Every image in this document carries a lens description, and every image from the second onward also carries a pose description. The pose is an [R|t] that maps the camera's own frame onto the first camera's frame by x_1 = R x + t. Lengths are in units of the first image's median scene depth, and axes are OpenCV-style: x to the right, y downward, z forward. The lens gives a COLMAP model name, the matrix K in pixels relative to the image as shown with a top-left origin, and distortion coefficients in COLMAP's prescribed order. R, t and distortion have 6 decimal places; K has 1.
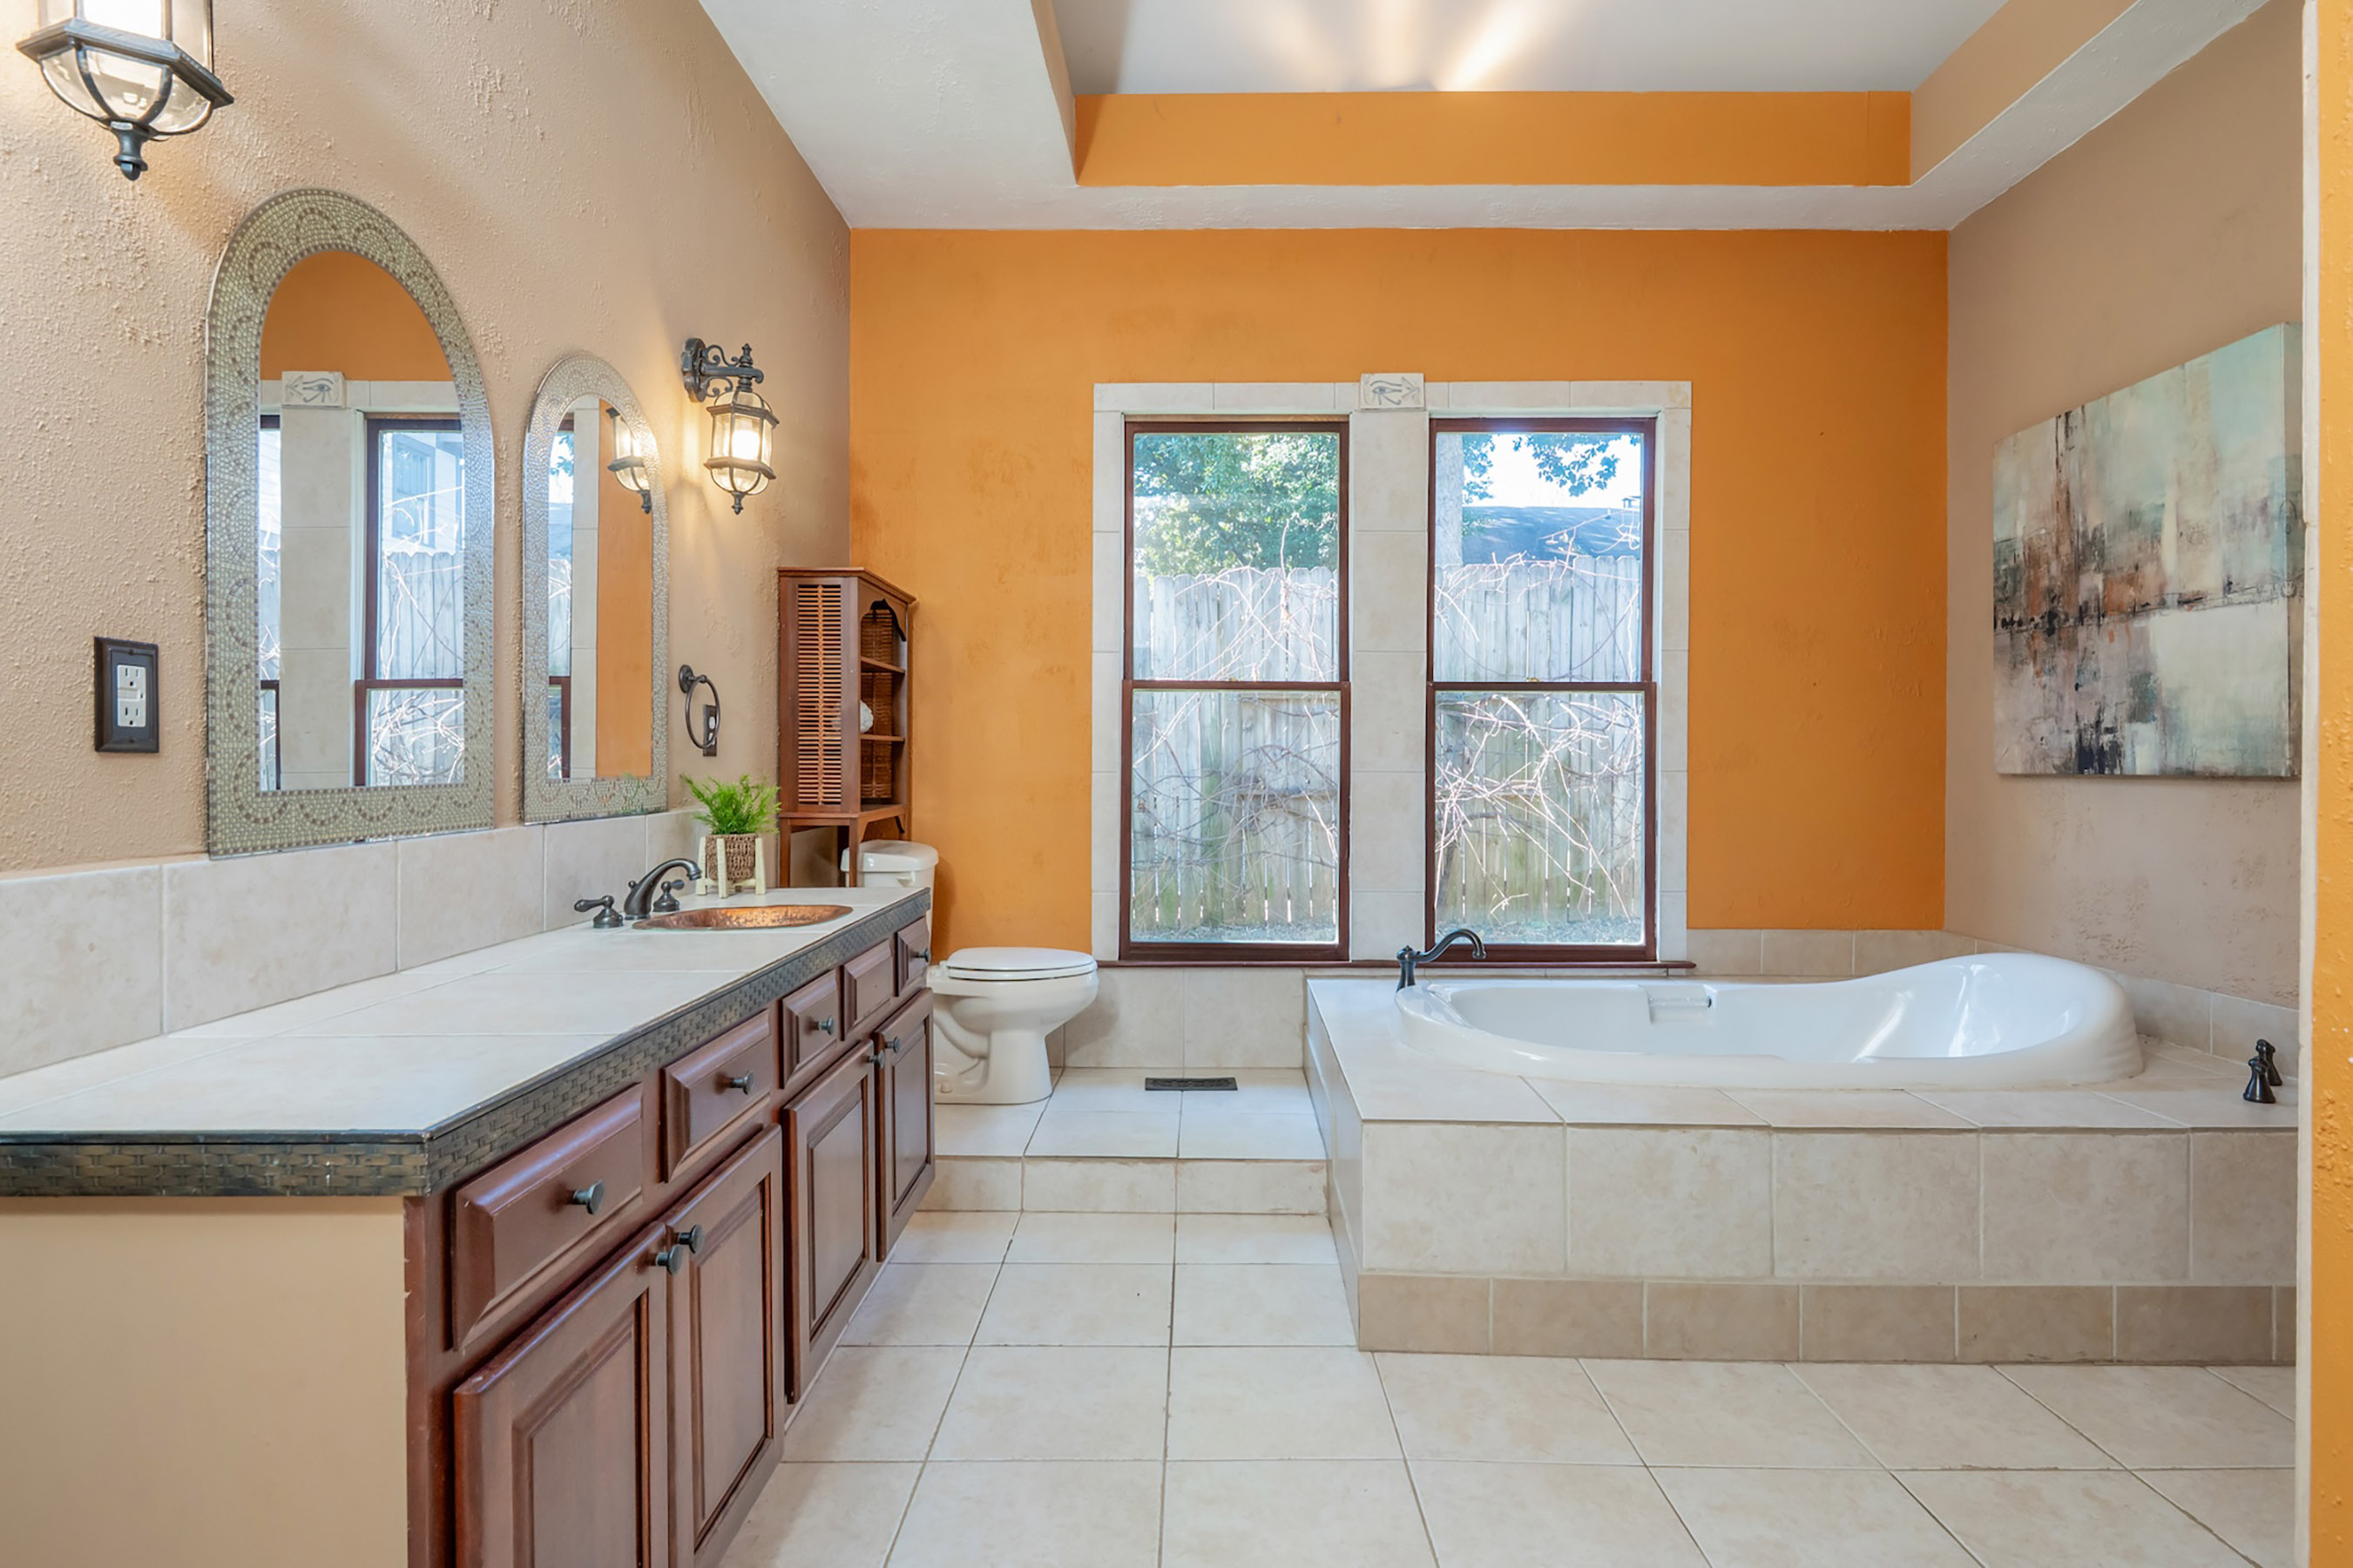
lens RADIAL K [[1194.7, 0, 1171.6], [0, 1194.7, 778.1], [0, 0, 1]] dist [0.006096, -0.008778]
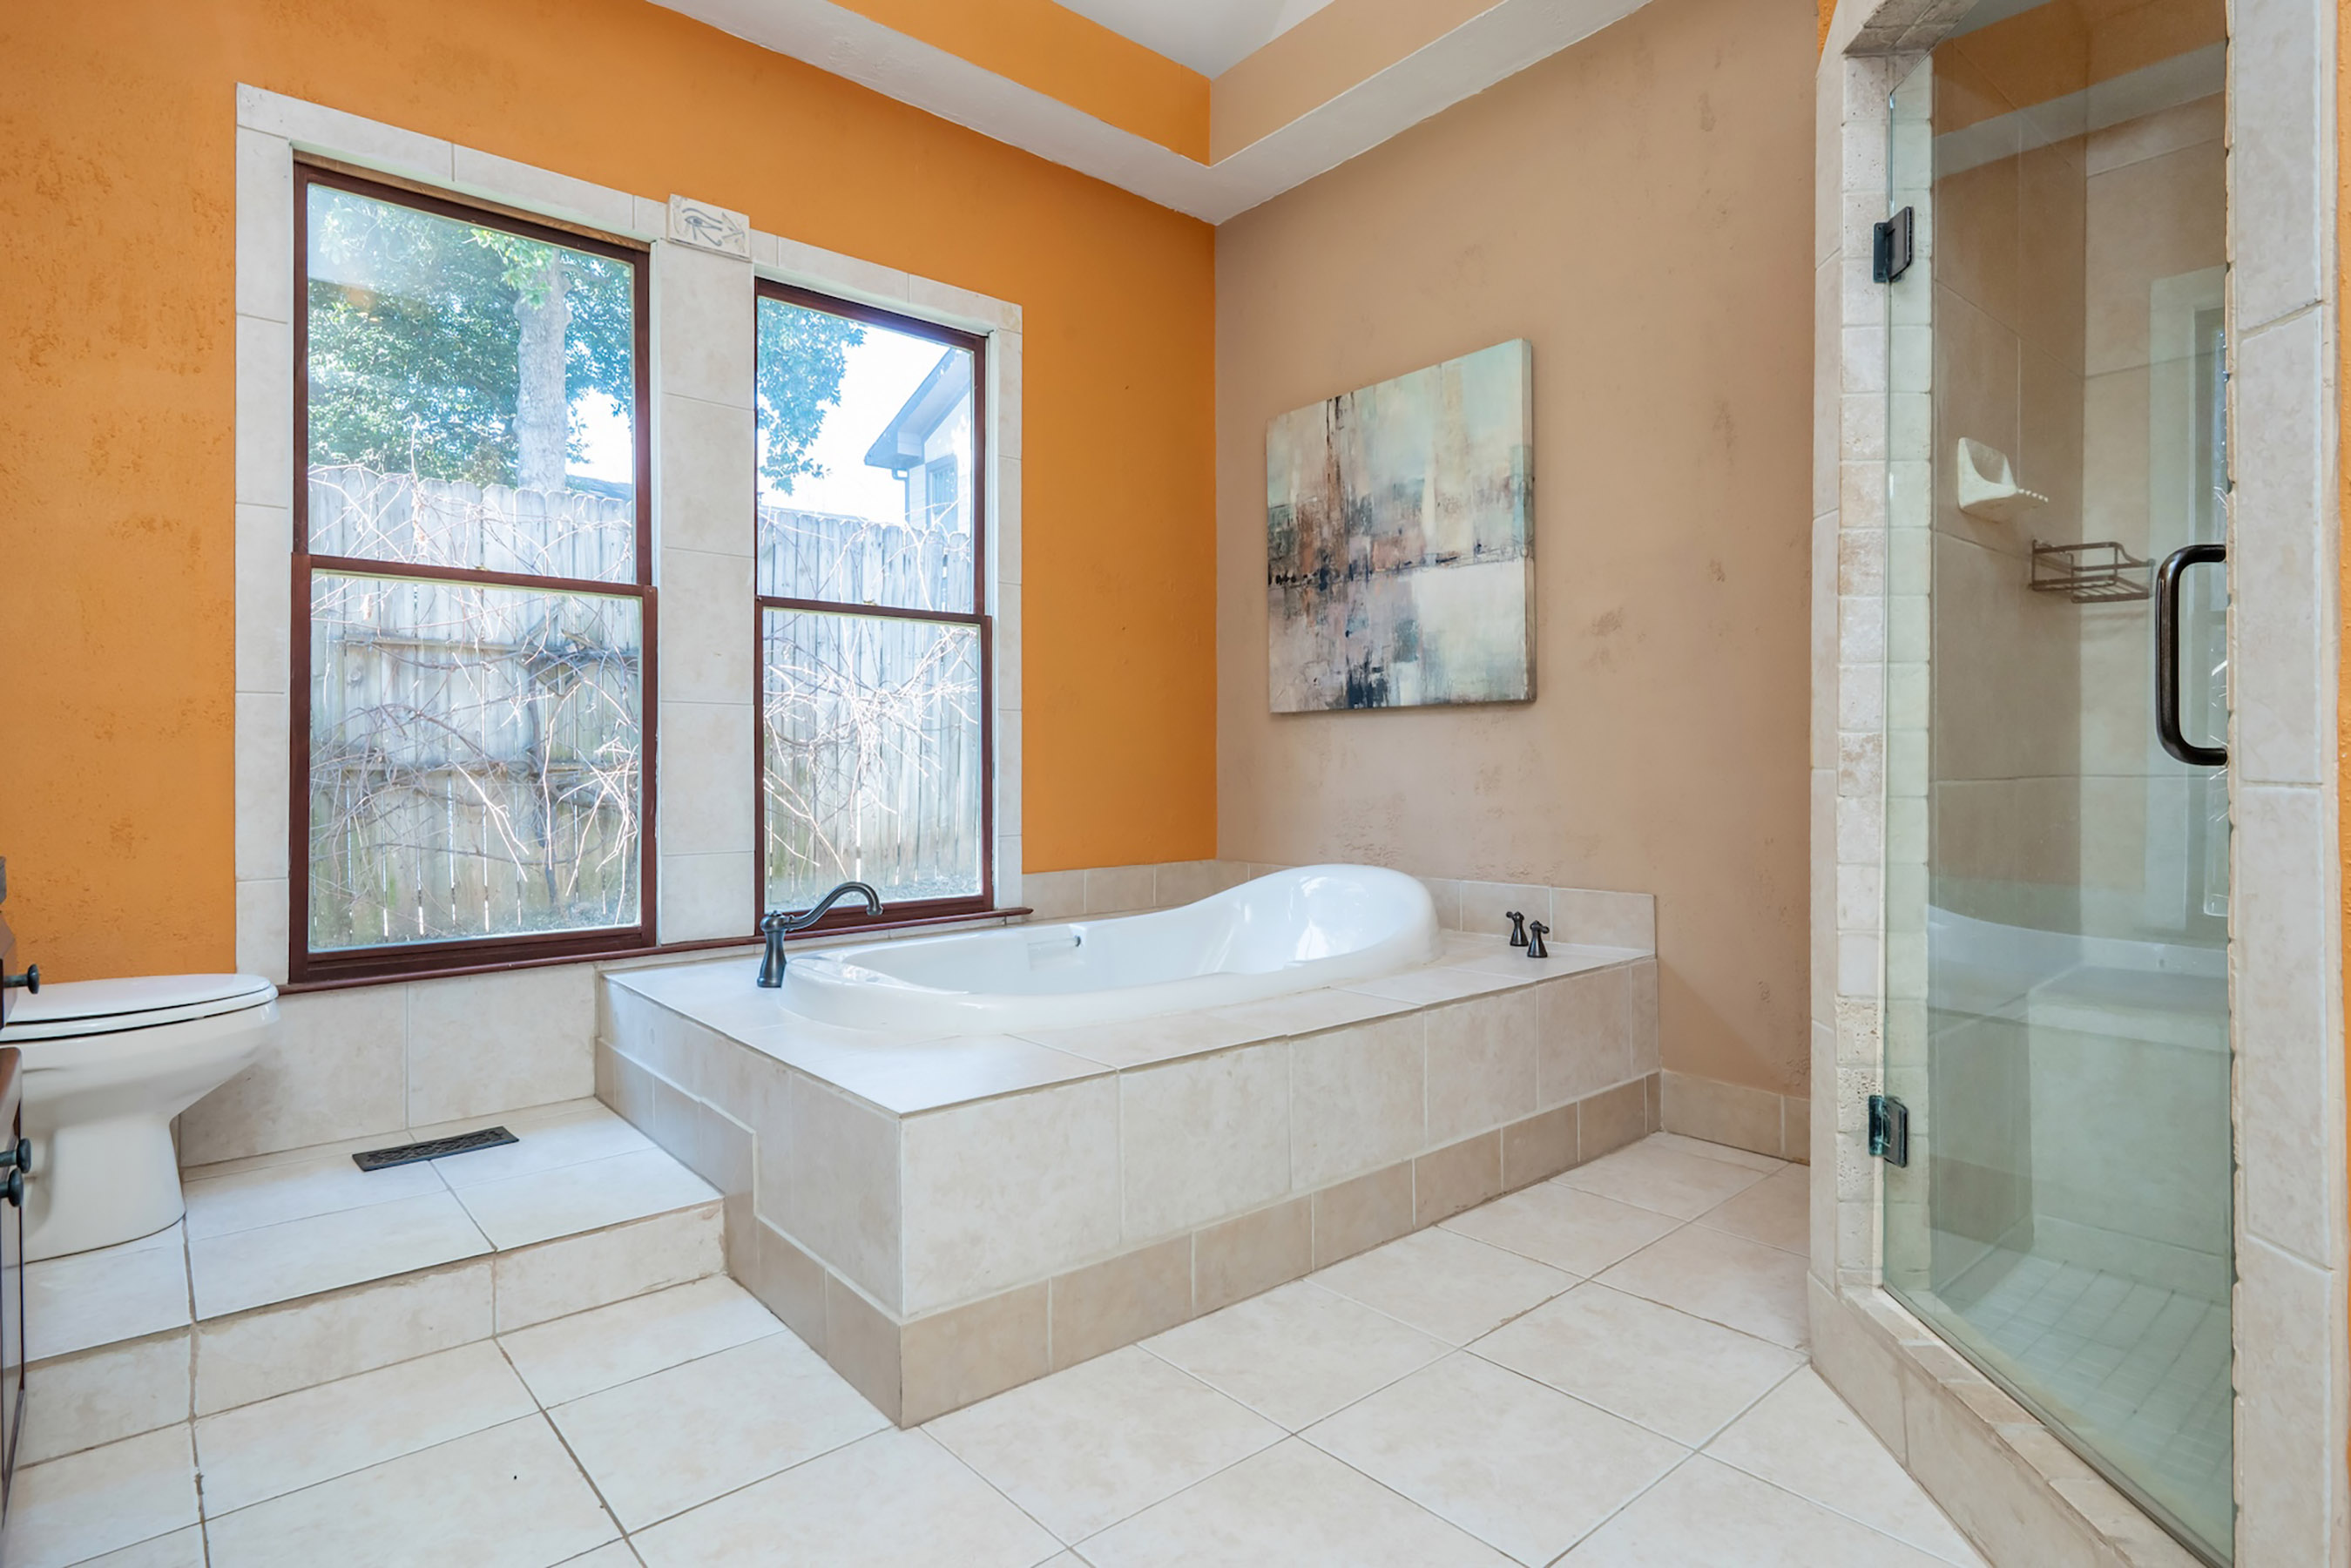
lens RADIAL K [[1209.0, 0, 1174.5], [0, 1209.0, 761.0], [0, 0, 1]] dist [0.013252, -0.006107]
pose [[0.748195, -0.006536, 0.663447, -0.157507], [0.014225, 0.999880, -0.006191, 0.054858], [-0.663327, 0.014070, 0.748198, 0.240821]]
